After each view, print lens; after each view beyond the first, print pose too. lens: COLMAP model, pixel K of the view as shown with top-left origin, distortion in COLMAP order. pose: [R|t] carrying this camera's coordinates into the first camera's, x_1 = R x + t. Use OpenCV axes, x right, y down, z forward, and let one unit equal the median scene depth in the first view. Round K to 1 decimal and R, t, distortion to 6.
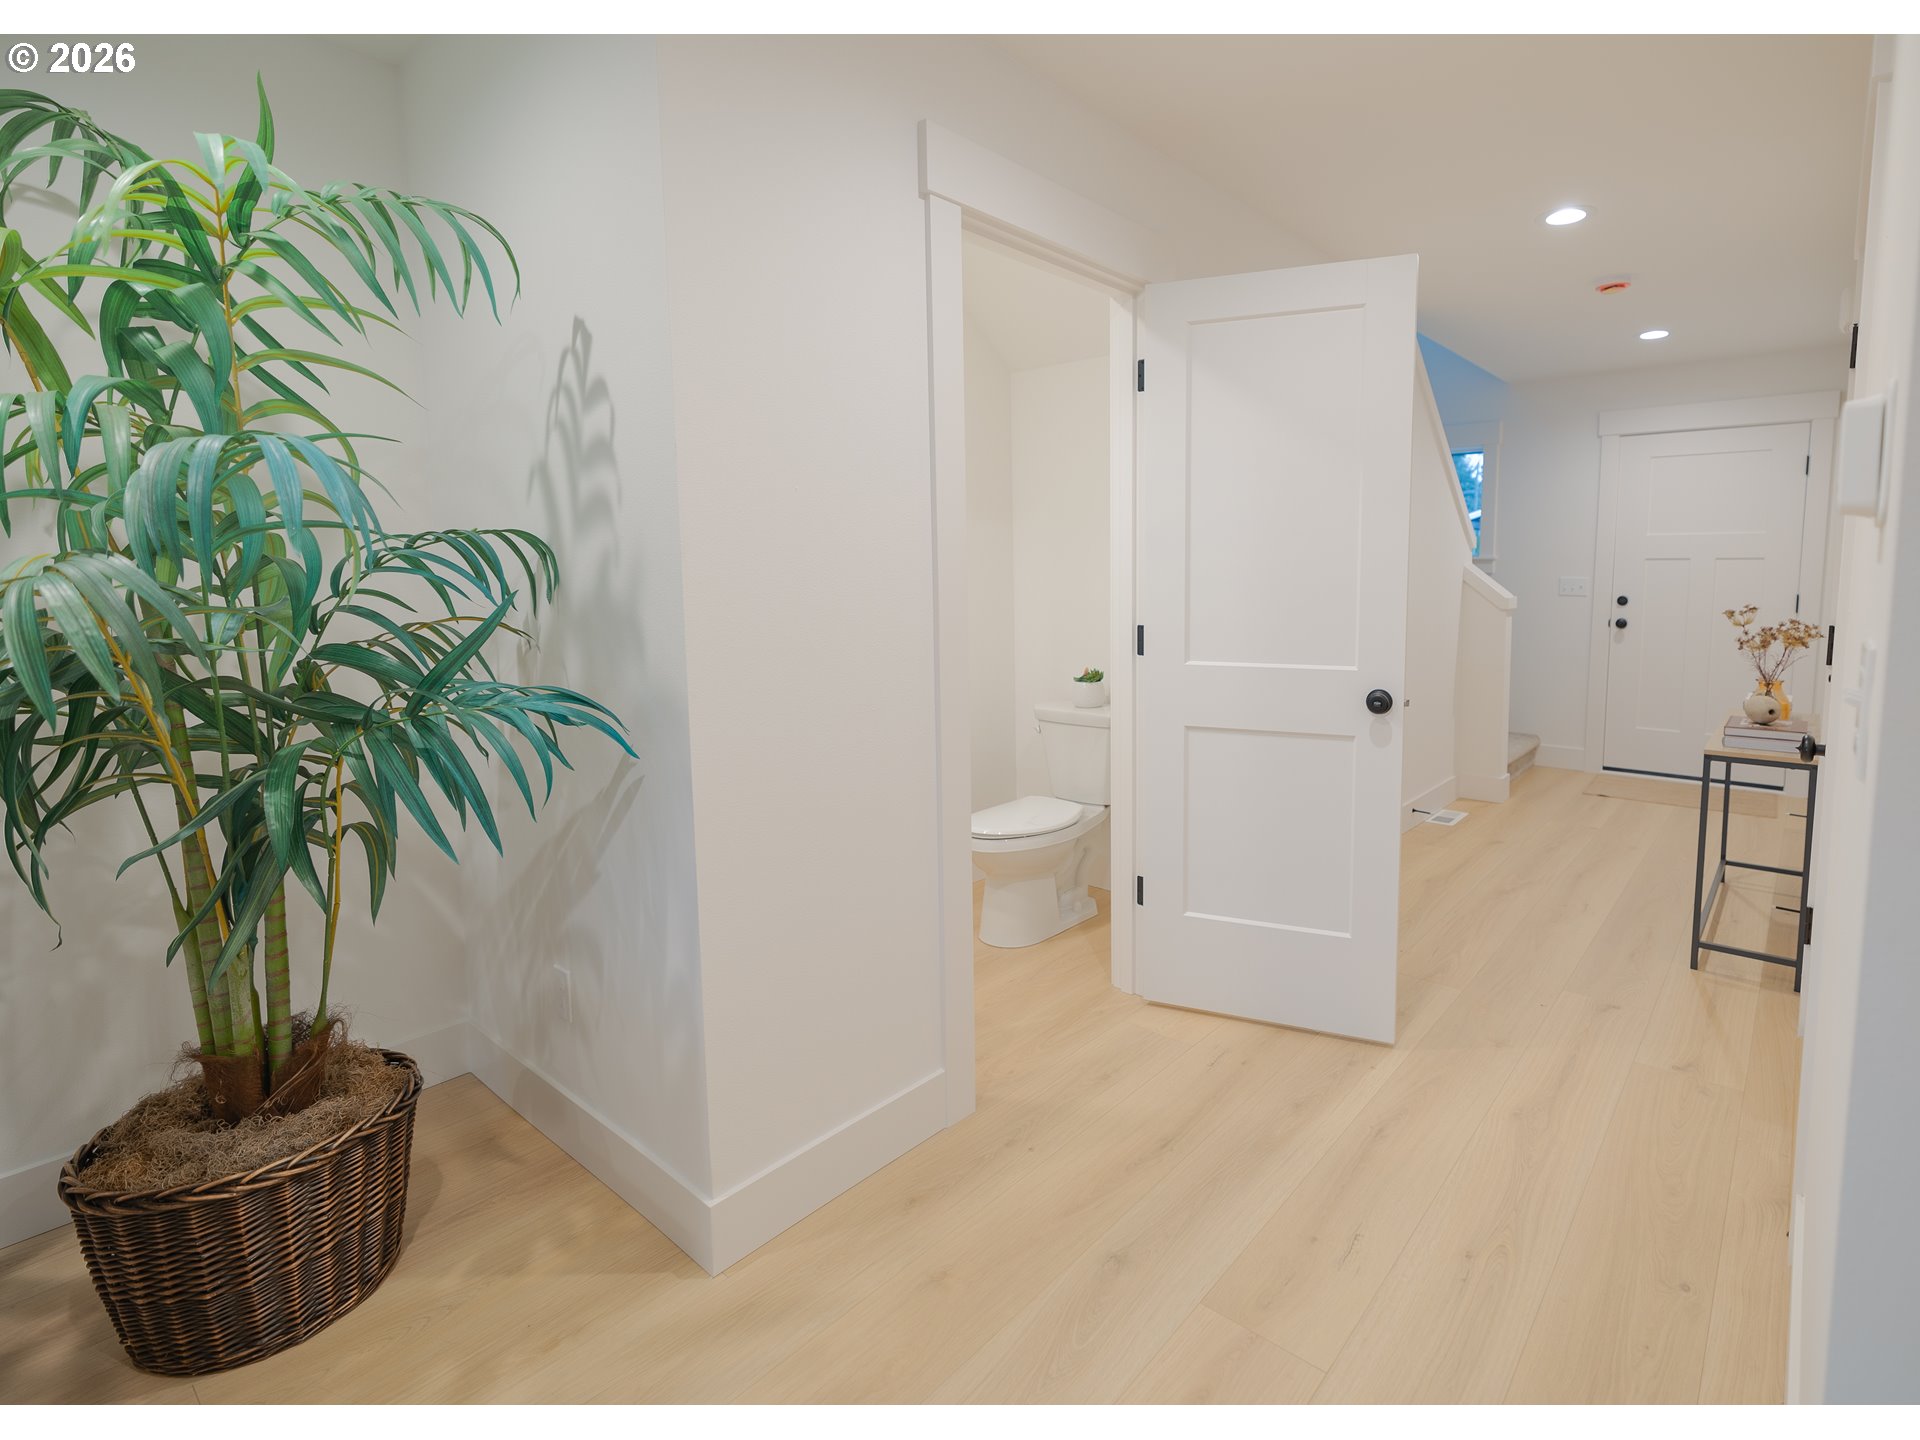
lens RADIAL K [[1155.7, 0, 960.0], [0, 1155.7, 720.0], [0, 0, 1]] dist [0.001724, 0.000728]
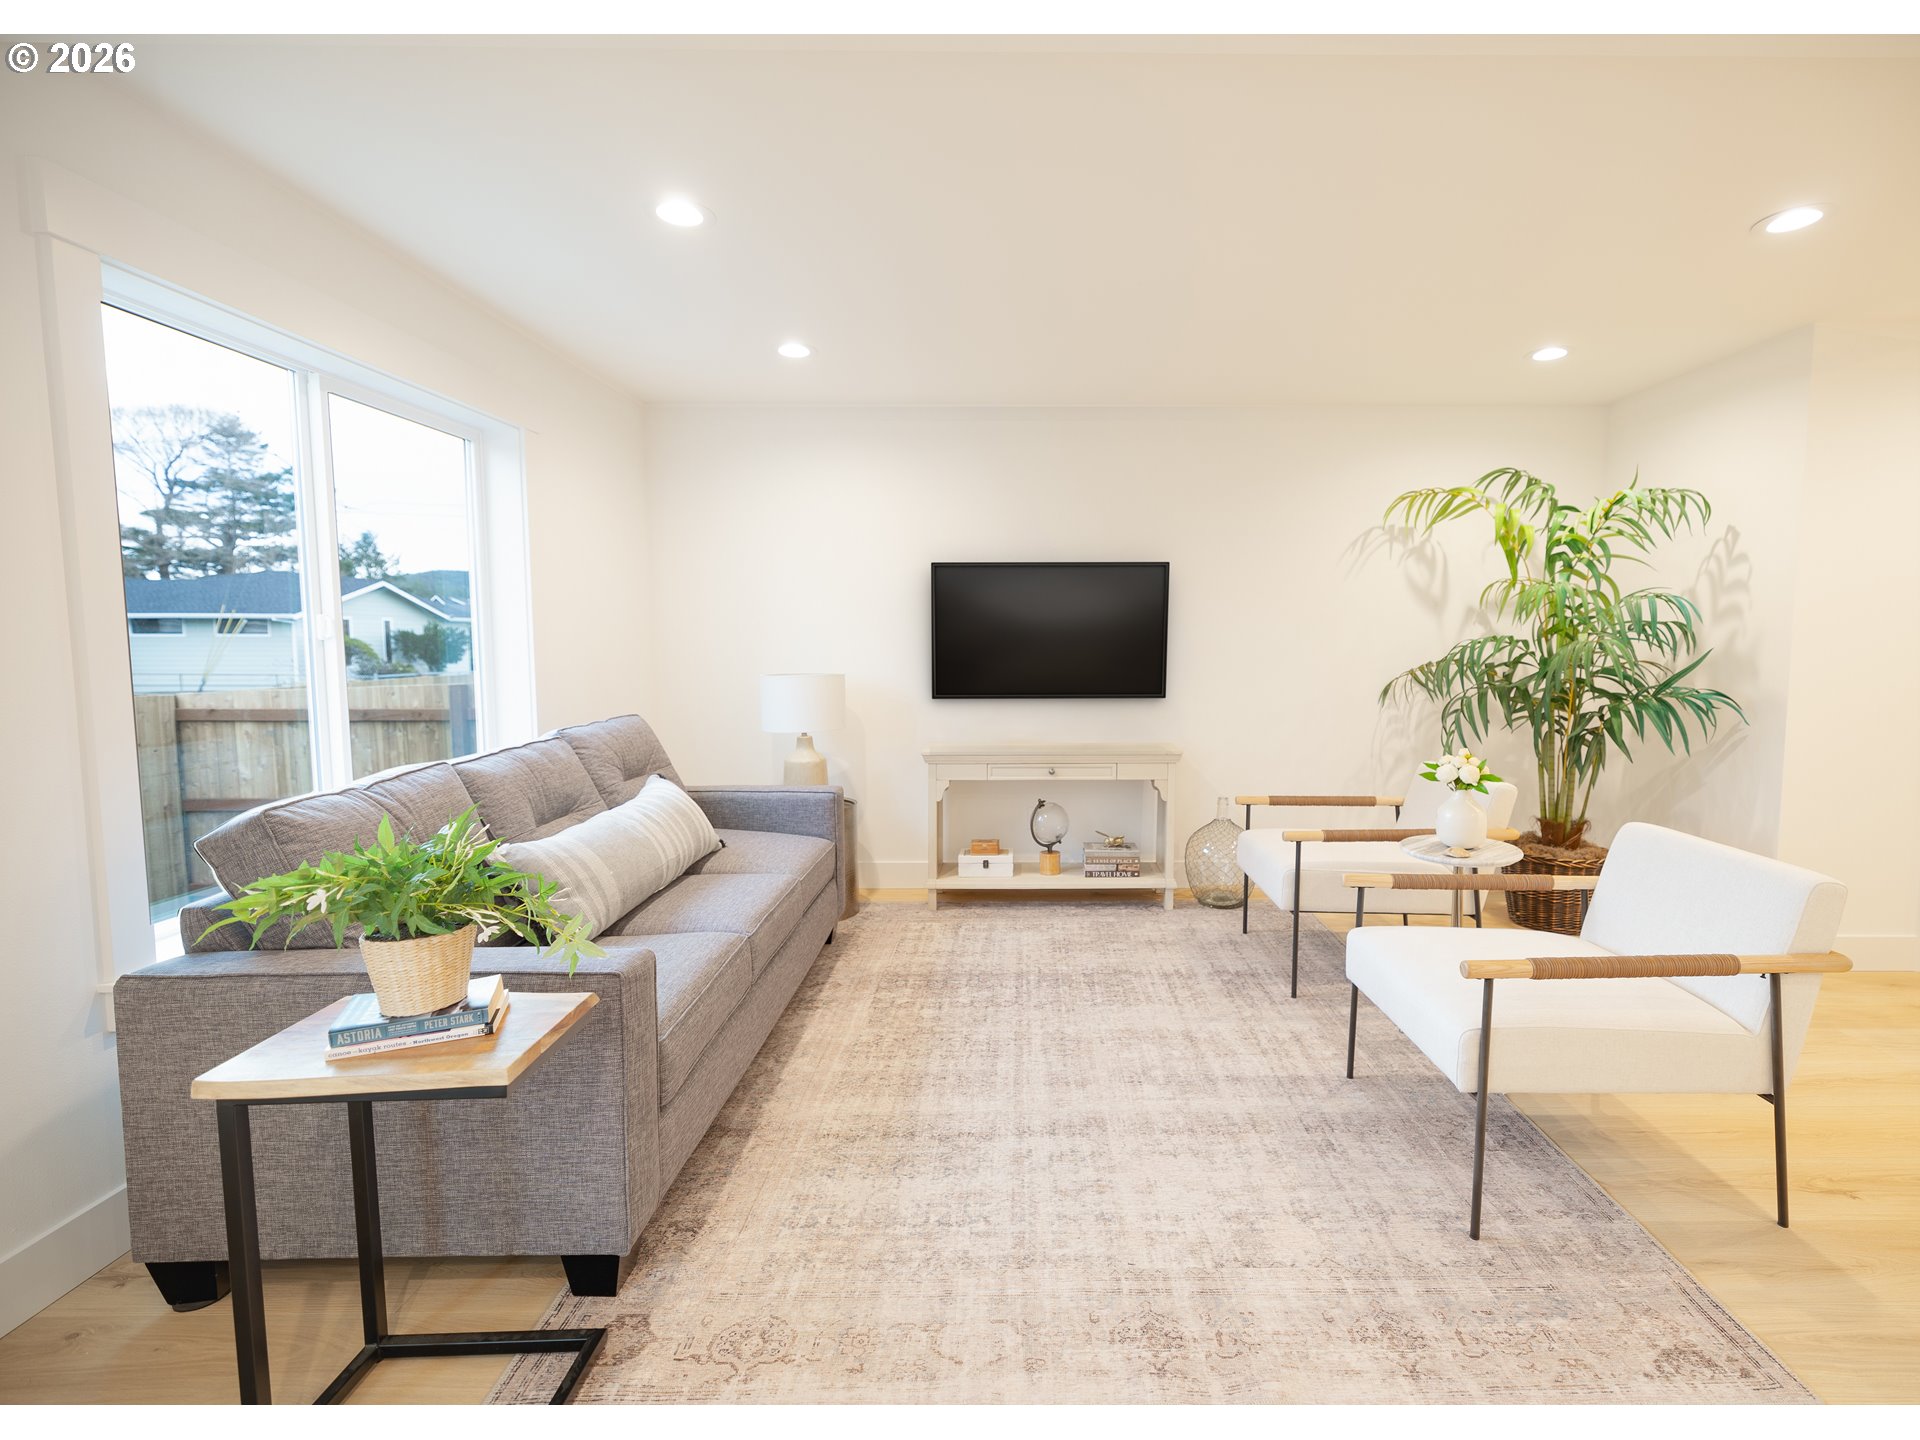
lens RADIAL K [[943.4, 0, 960.0], [0, 943.4, 720.0], [0, 0, 1]] dist [0.000169, -0.000028]
pose [[0.730124, 0.072565, -0.679451, -0.155611], [-0.095938, 0.995382, 0.003213, 0.155477], [0.676546, 0.062839, 0.733714, -1.288496]]
